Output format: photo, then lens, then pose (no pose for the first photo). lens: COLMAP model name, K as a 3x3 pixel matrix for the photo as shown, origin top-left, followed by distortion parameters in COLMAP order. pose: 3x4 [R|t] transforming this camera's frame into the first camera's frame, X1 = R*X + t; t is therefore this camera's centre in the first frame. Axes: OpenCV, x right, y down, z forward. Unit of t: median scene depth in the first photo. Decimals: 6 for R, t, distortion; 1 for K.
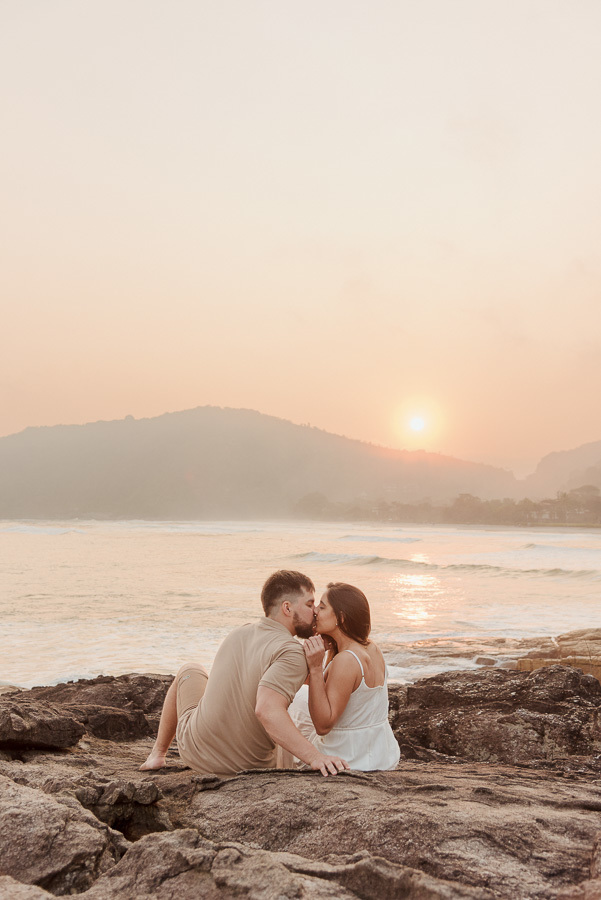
lens RADIAL K [[1010.9, 0, 323.8], [0, 1010.9, 467.4], [0, 0, 1]] dist [0.012086, 0.000000]
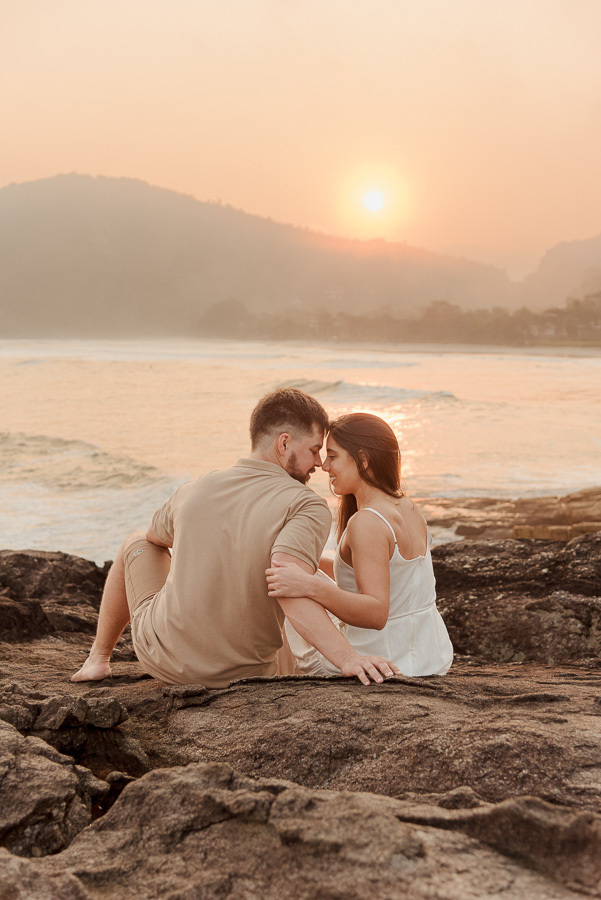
lens RADIAL K [[1412.1, 0, 334.7], [0, 1412.1, 478.5], [0, 0, 1]] dist [-0.011972, 0.000000]
pose [[0.997827, -0.007952, 0.065404, -0.093873], [-0.001988, 0.988604, 0.150524, 0.019797], [-0.065855, -0.150327, 0.986440, 0.069180]]
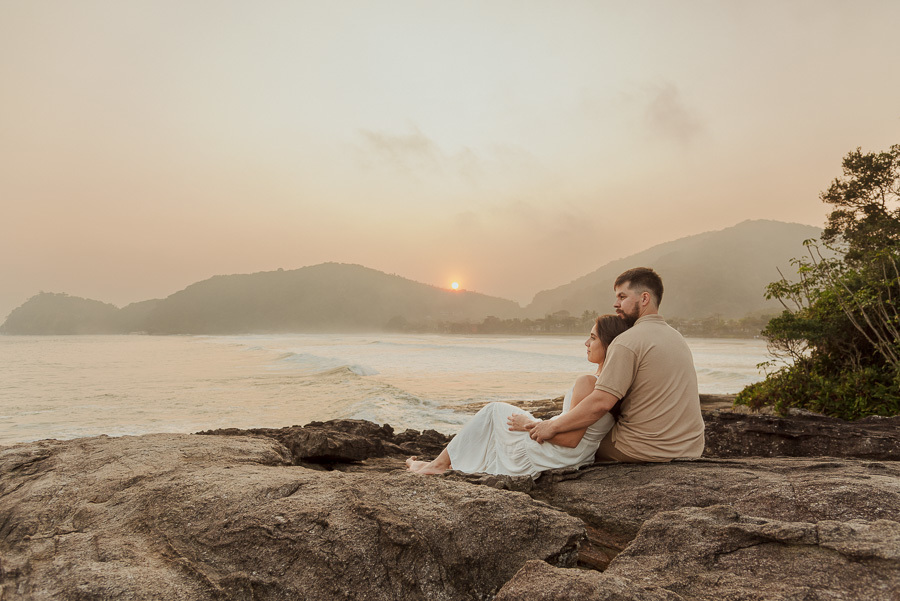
lens RADIAL K [[614.6, 0, 477.0], [0, 614.6, 308.6], [0, 0, 1]] dist [0.012150, -0.011853]
pose [[0.992859, -0.005111, 0.119186, -0.367451], [0.003556, 0.999906, 0.013252, 0.124832], [-0.119242, -0.012734, 0.992784, 0.345973]]
